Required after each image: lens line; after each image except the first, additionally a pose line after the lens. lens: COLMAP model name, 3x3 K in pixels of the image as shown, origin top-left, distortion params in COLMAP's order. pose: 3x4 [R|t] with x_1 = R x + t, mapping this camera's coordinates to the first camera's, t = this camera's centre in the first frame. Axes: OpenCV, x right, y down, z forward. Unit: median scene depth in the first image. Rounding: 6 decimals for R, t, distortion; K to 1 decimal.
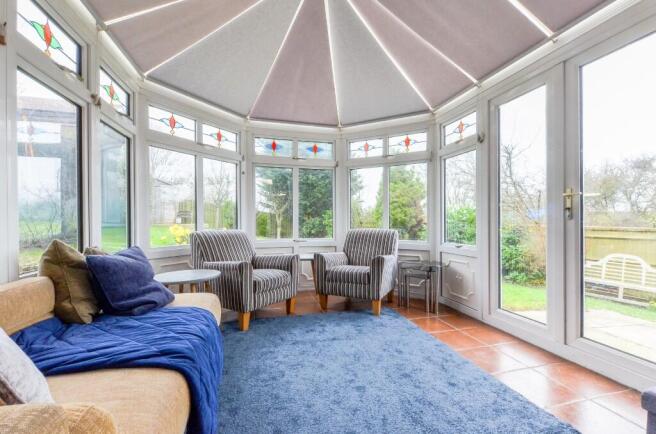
lens RADIAL K [[290.6, 0, 328.1], [0, 290.6, 215.4], [0, 0, 1]] dist [0.003488, -0.003683]
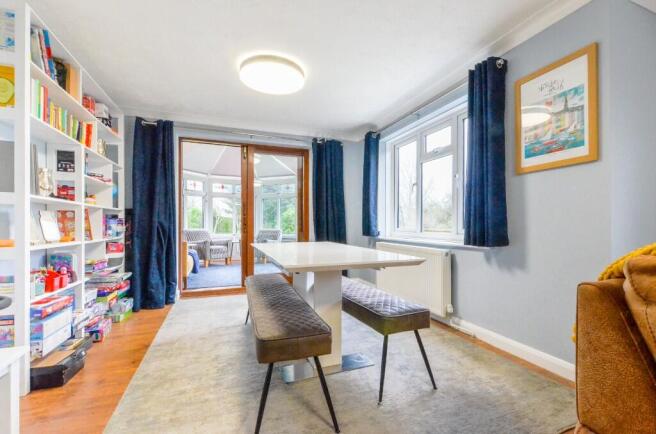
lens RADIAL K [[290.6, 0, 340.7], [0, 290.6, 228.5], [0, 0, 1]] dist [0.003488, -0.003683]
pose [[0.990283, 0.005893, 0.138942, 0.389681], [-0.006540, 0.999970, 0.004207, 0.035682], [-0.138913, -0.005075, 0.990292, -1.249289]]
